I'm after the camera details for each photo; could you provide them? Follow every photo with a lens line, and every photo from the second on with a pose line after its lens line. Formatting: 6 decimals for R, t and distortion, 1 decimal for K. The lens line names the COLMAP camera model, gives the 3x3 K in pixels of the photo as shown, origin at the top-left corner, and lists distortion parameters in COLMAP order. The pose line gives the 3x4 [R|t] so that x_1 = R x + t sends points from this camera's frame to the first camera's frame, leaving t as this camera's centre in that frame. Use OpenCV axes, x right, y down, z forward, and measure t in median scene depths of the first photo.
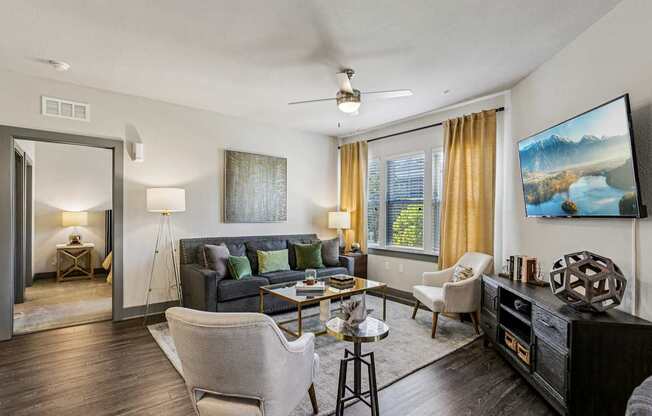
lens RADIAL K [[315.6, 0, 322.9], [0, 315.6, 211.5], [0, 0, 1]] dist [-0.002885, -0.000126]
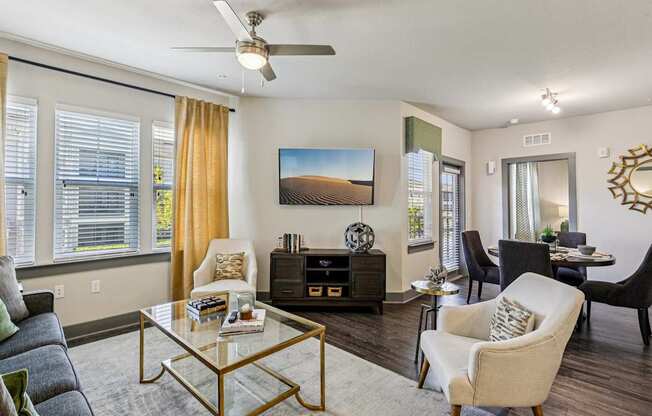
lens RADIAL K [[306.4, 0, 320.8], [0, 306.4, 201.4], [0, 0, 1]] dist [-0.014457, 0.000265]
pose [[-0.112233, -0.001010, 0.993681, -0.543446], [-0.013726, 0.999906, -0.000533, -0.000554], [-0.993587, -0.013699, -0.112237, 0.774429]]
